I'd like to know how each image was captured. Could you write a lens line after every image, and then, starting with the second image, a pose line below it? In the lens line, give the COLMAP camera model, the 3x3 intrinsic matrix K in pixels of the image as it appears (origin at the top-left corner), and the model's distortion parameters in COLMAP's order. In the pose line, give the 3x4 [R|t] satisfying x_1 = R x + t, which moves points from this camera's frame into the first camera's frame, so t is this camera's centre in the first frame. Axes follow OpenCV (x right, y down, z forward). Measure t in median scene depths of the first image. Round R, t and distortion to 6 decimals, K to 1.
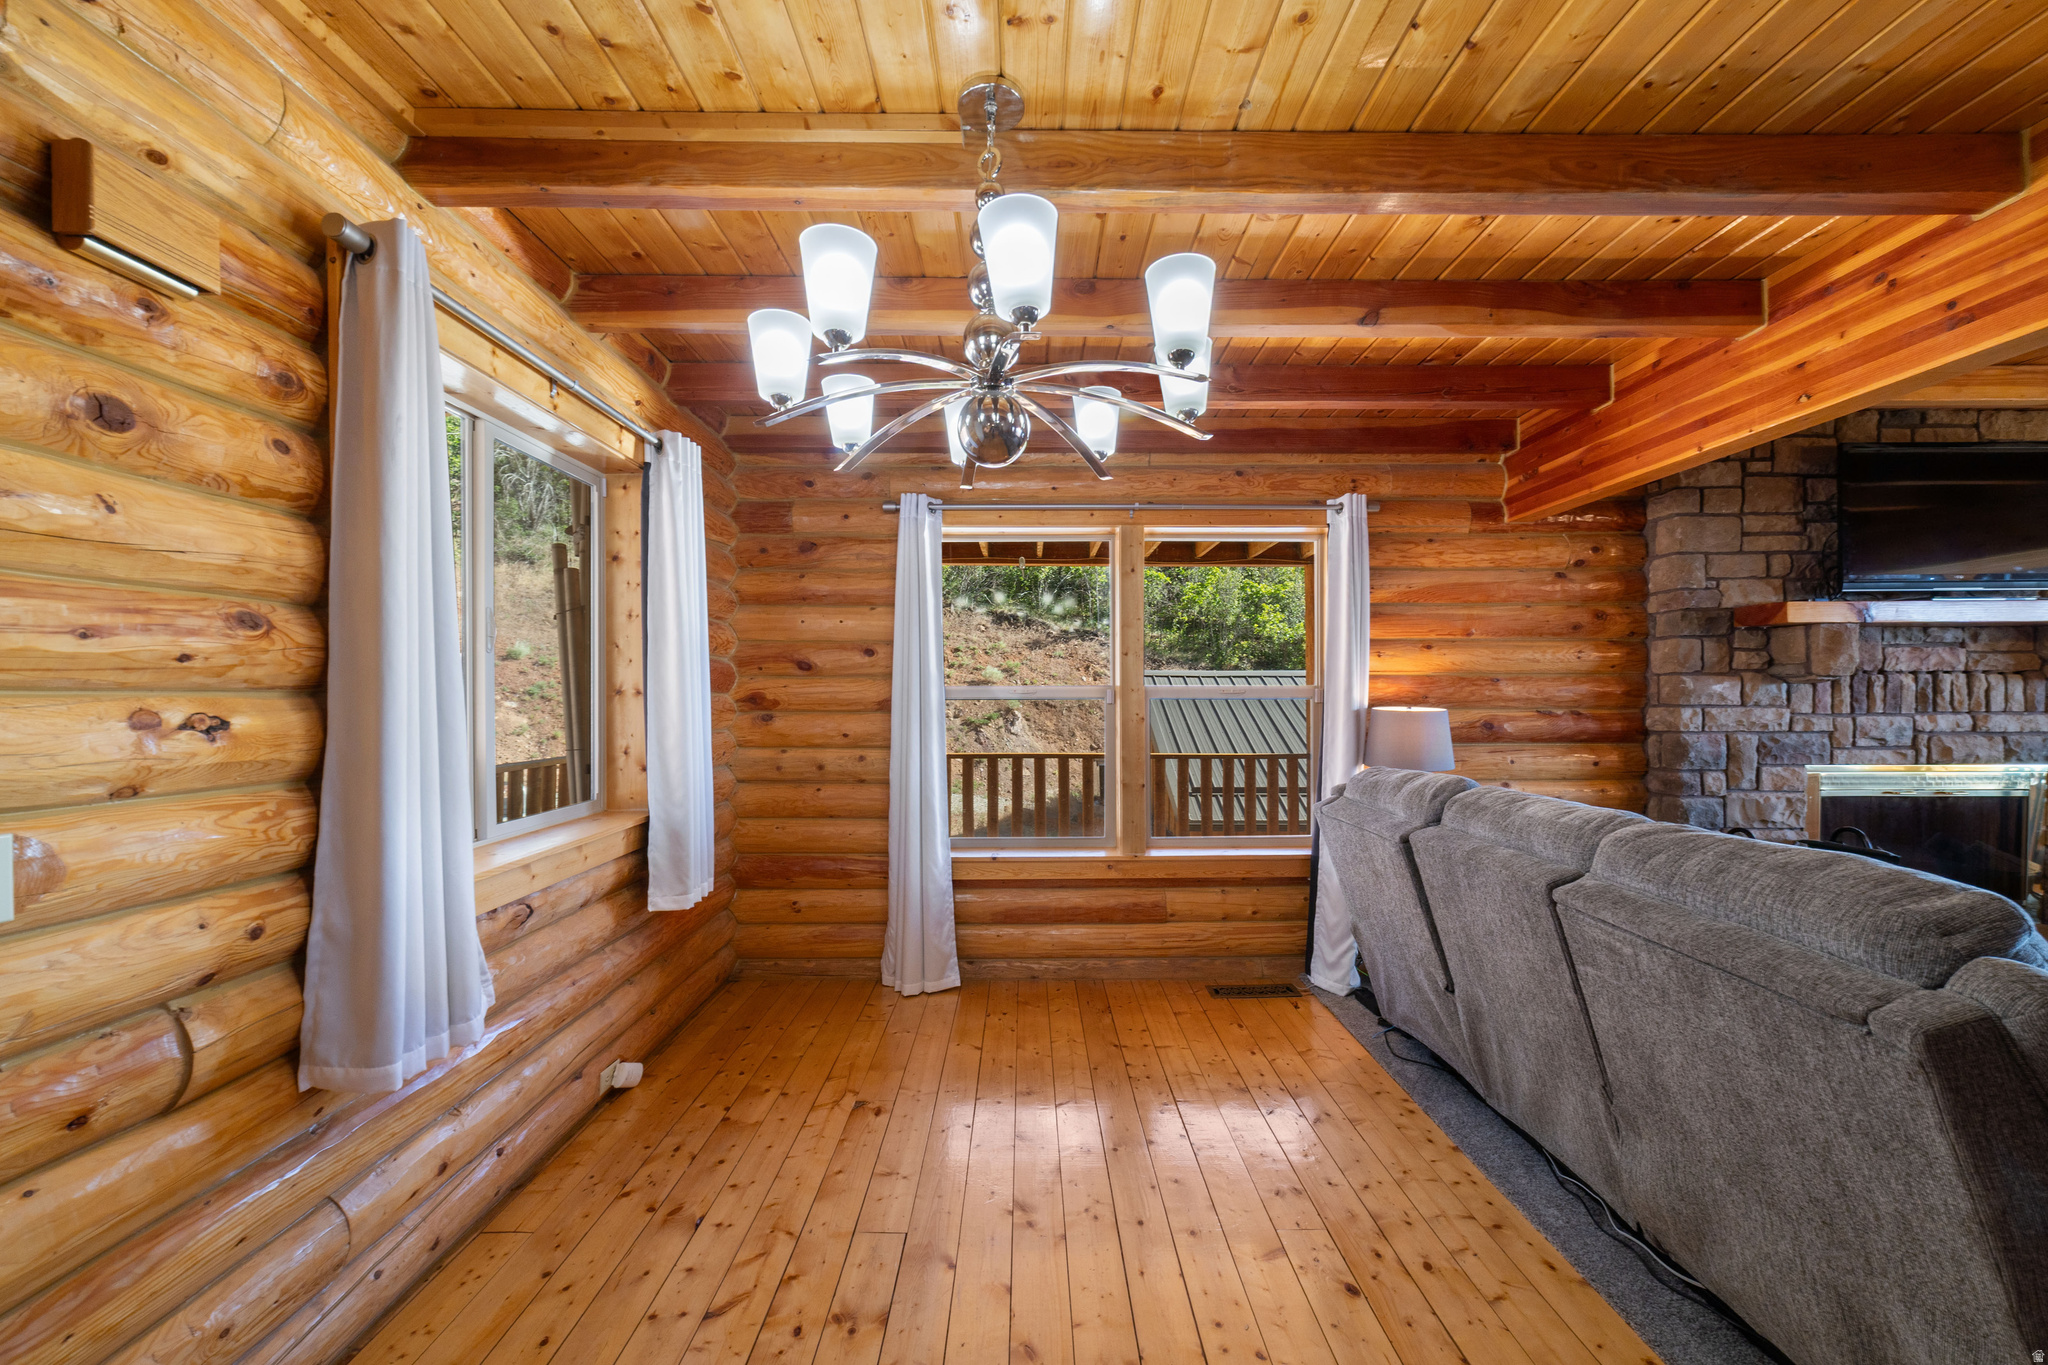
lens RADIAL K [[784.4, 0, 1031.7], [0, 784.4, 690.9], [0, 0, 1]] dist [-0.000413, 0.000131]
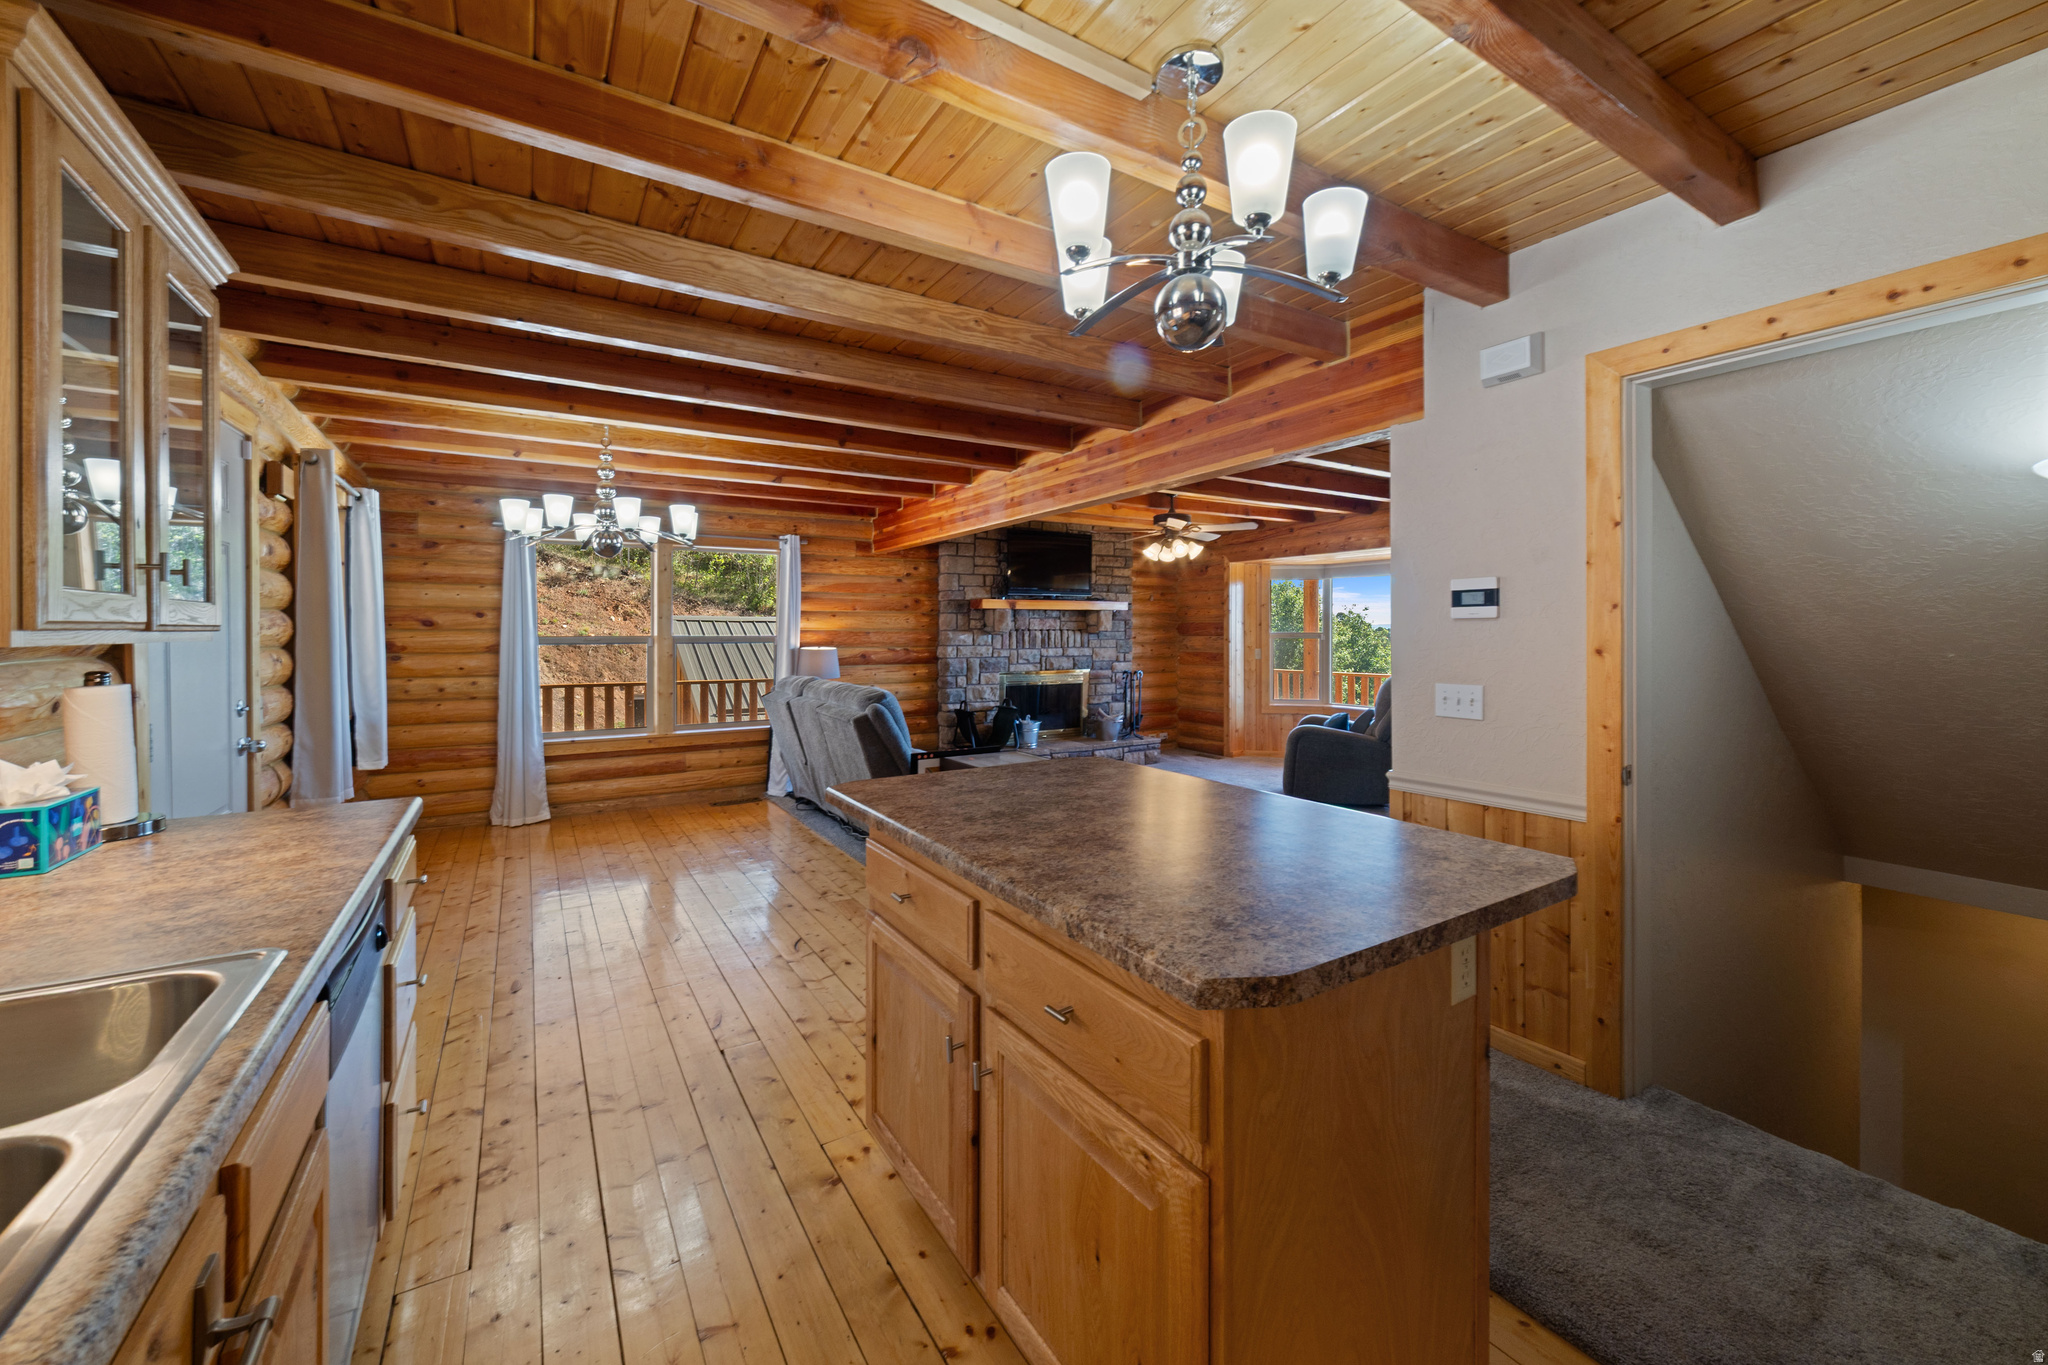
lens RADIAL K [[804.8, 0, 1034.2], [0, 804.8, 630.6], [0, 0, 1]] dist [-0.001731, -0.000011]
pose [[0.849448, 0.002280, 0.527667, -0.119443], [-0.004345, 0.999987, 0.002673, -0.028078], [-0.527654, -0.004563, 0.849447, -0.964046]]
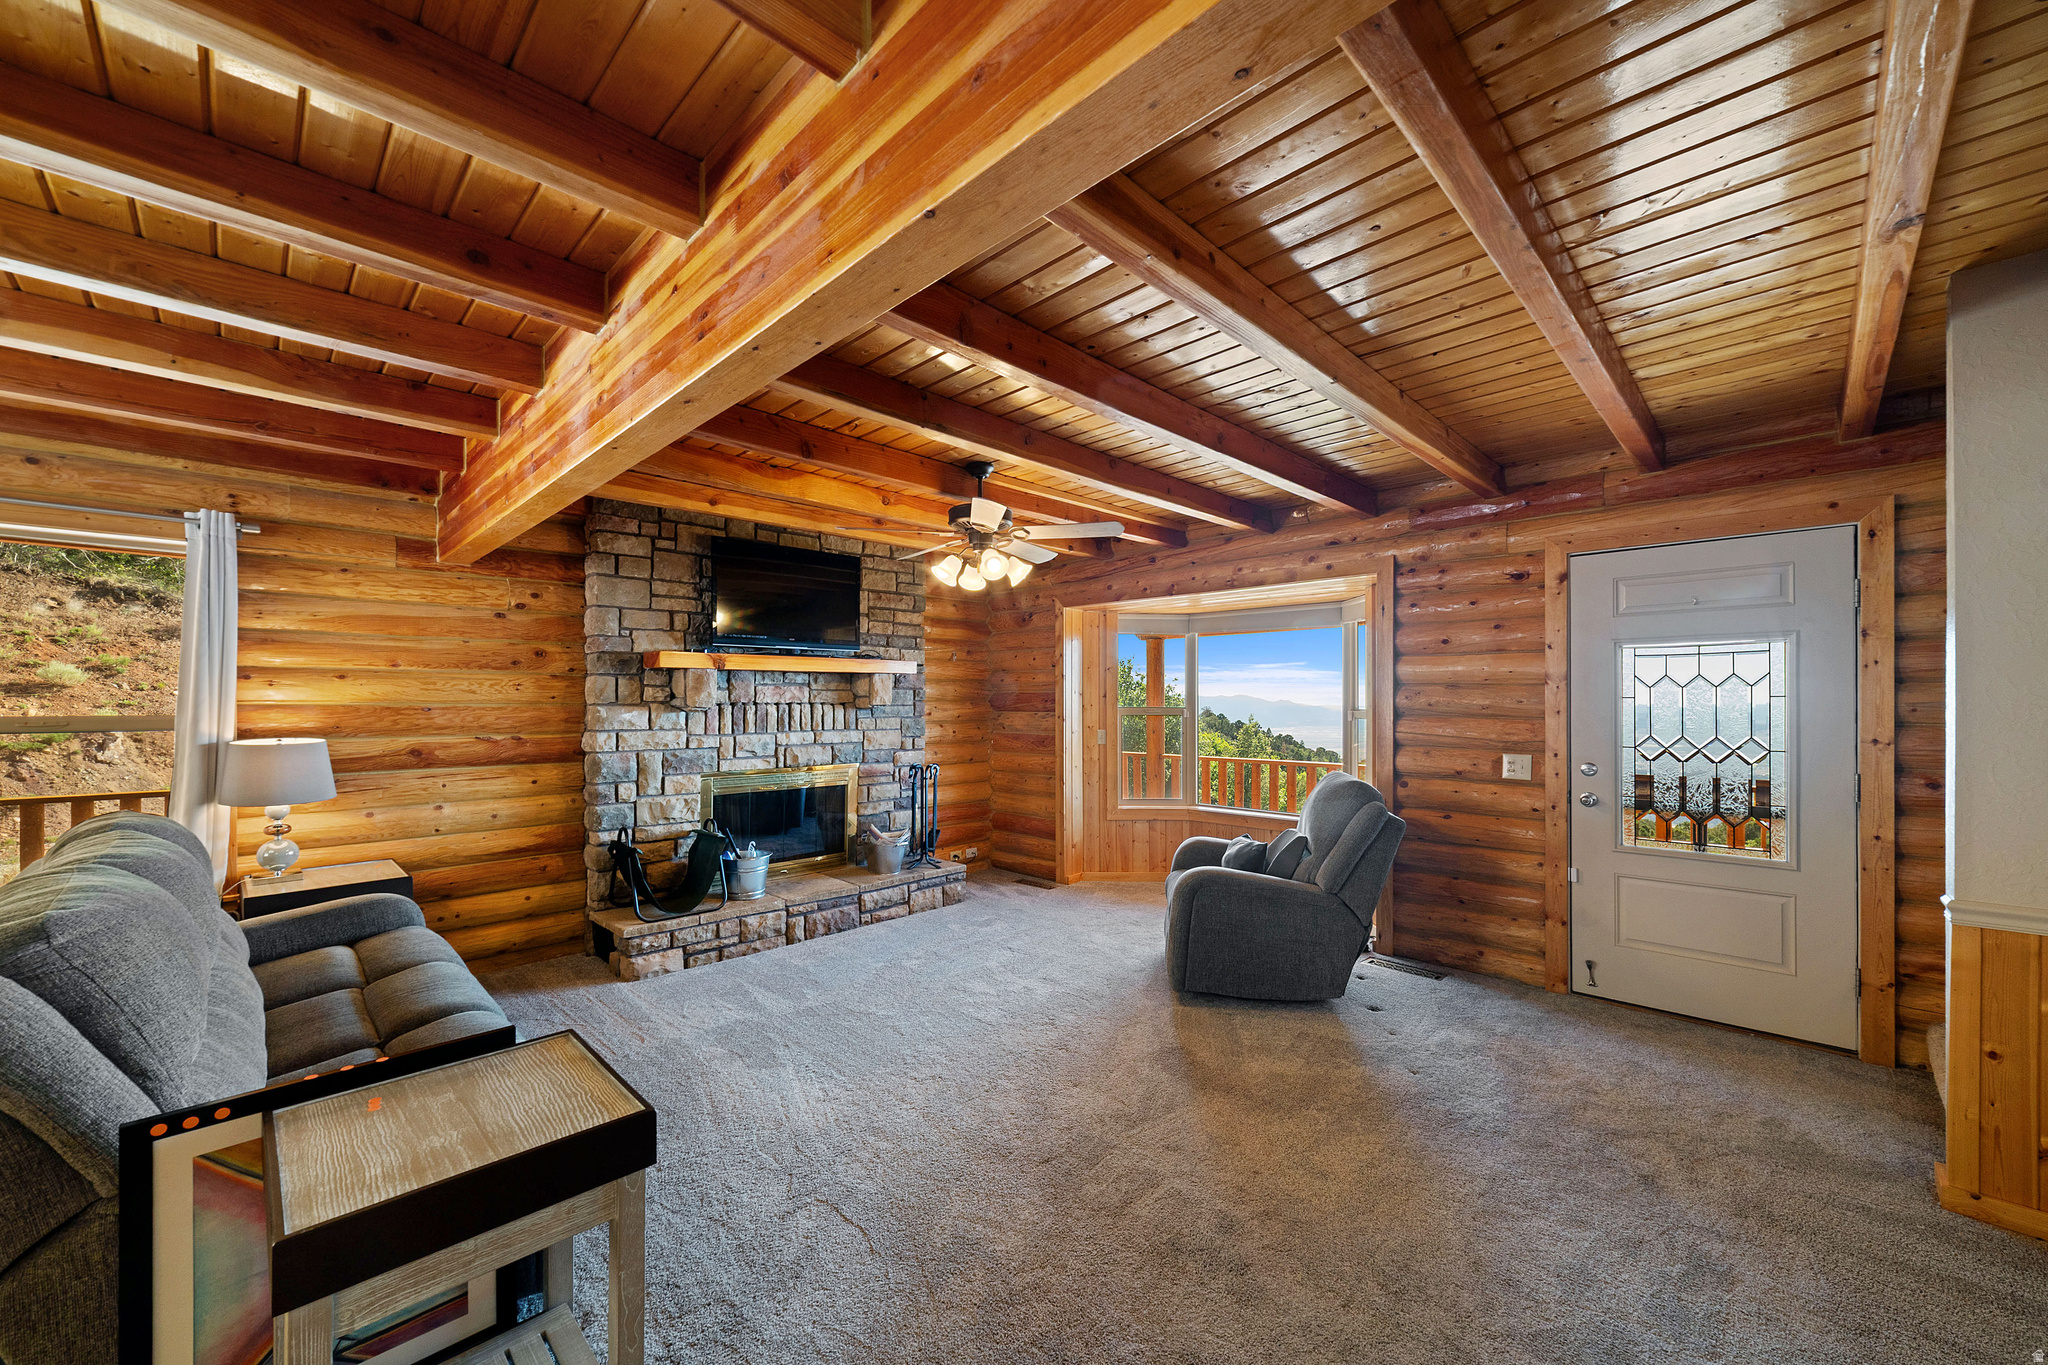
lens RADIAL K [[784.9, 0, 1027.1], [0, 784.9, 706.0], [0, 0, 1]] dist [0.002942, 0.000446]
pose [[0.713537, -0.001608, 0.700615, 0.446189], [-0.006233, 0.999943, 0.008642, -0.034491], [-0.700589, -0.010533, 0.713487, -0.340223]]
